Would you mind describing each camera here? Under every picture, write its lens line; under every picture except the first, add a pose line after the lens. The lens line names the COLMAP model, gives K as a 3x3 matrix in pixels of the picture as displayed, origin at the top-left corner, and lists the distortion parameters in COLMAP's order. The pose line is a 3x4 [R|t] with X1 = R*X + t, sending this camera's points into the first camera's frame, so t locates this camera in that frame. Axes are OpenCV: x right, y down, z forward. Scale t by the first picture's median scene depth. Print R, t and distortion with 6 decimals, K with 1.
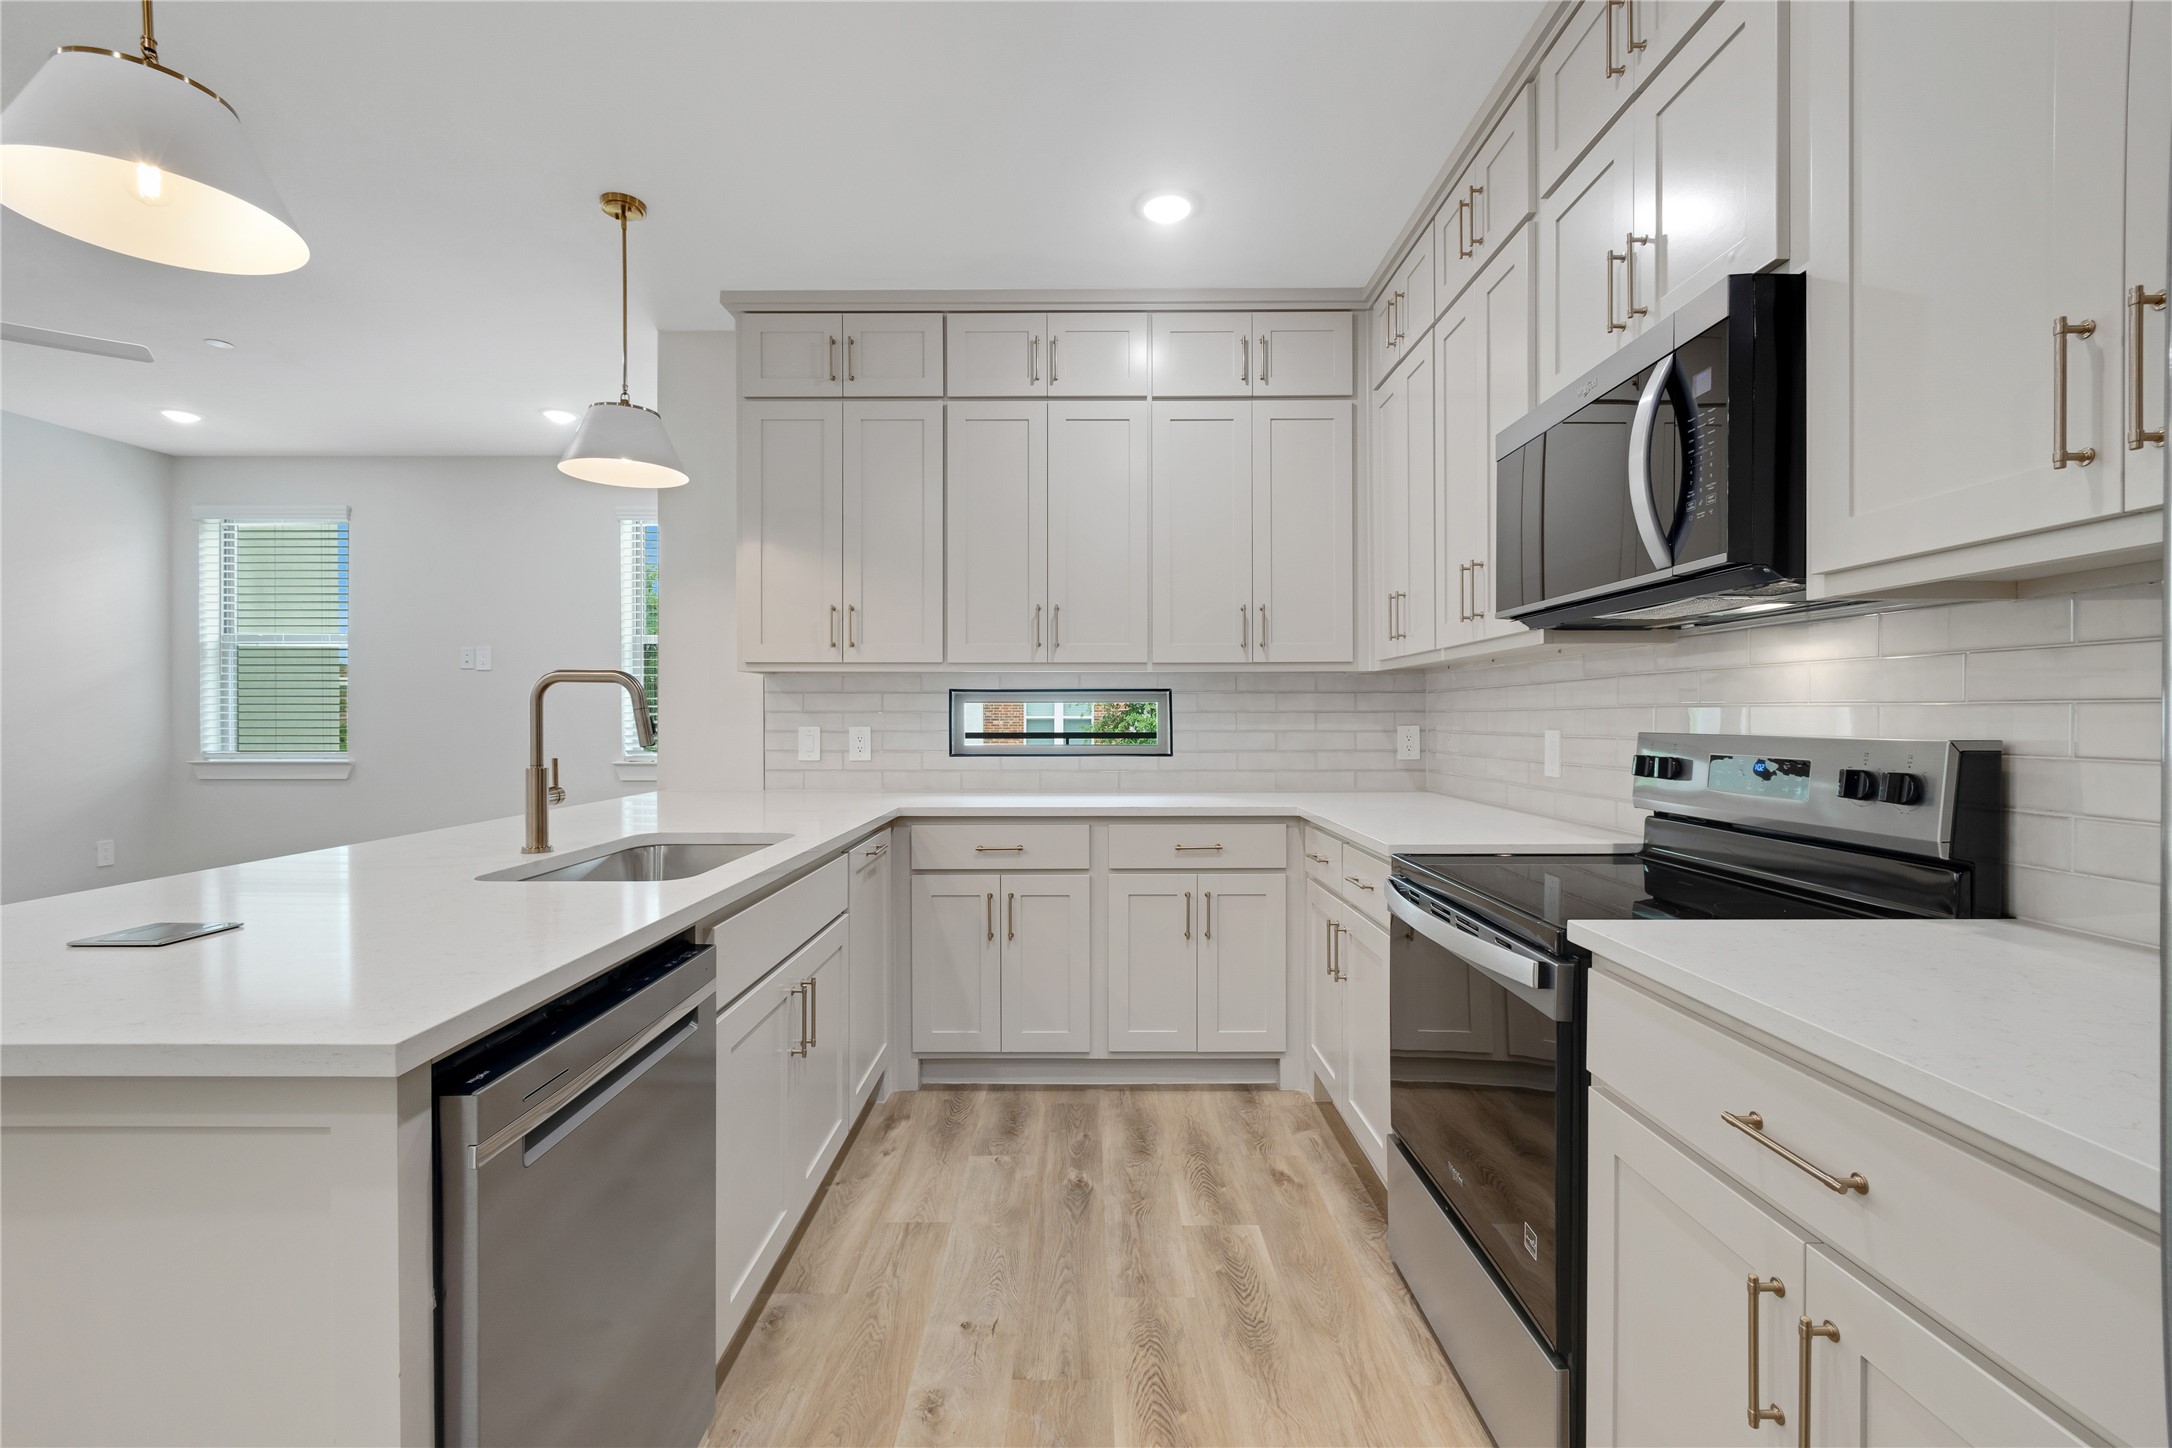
lens RADIAL K [[946.8, 0, 1088.4], [0, 946.8, 724.6], [0, 0, 1]] dist [-0.000381, -0.000021]
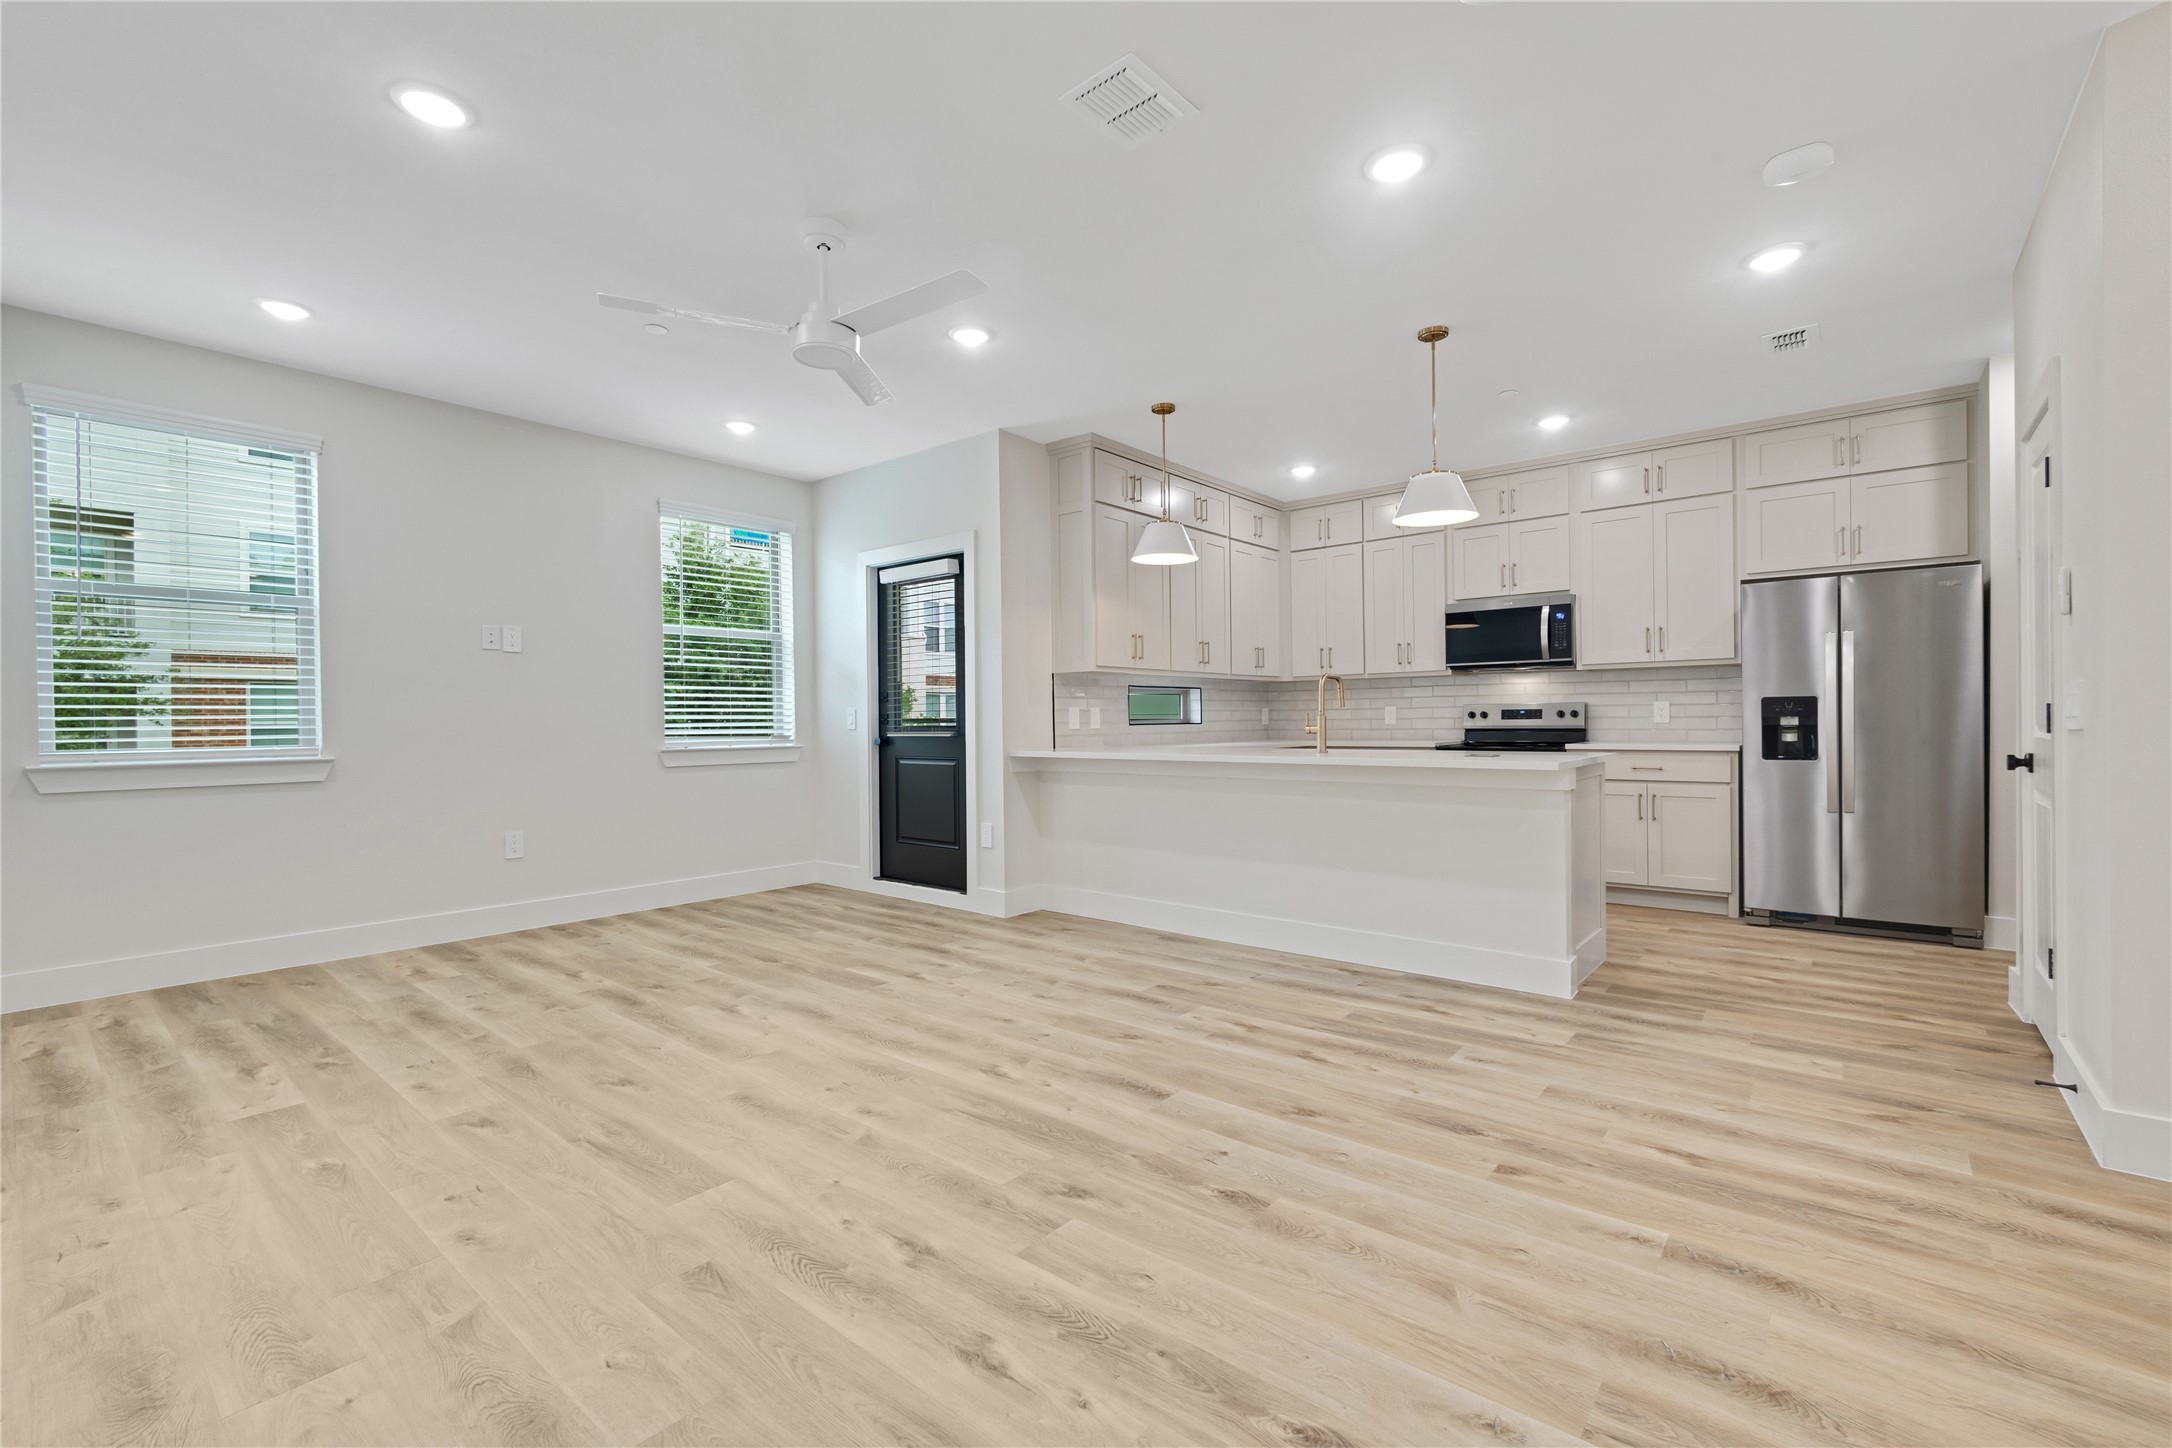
lens RADIAL K [[946.8, 0, 1079.5], [0, 946.8, 718.7], [0, 0, 1]] dist [-0.000381, -0.000021]
pose [[0.629836, -0.004687, 0.776714, -1.536160], [0.015611, 0.999856, -0.006625, 0.032432], [-0.776571, 0.016298, 0.629819, 0.005896]]
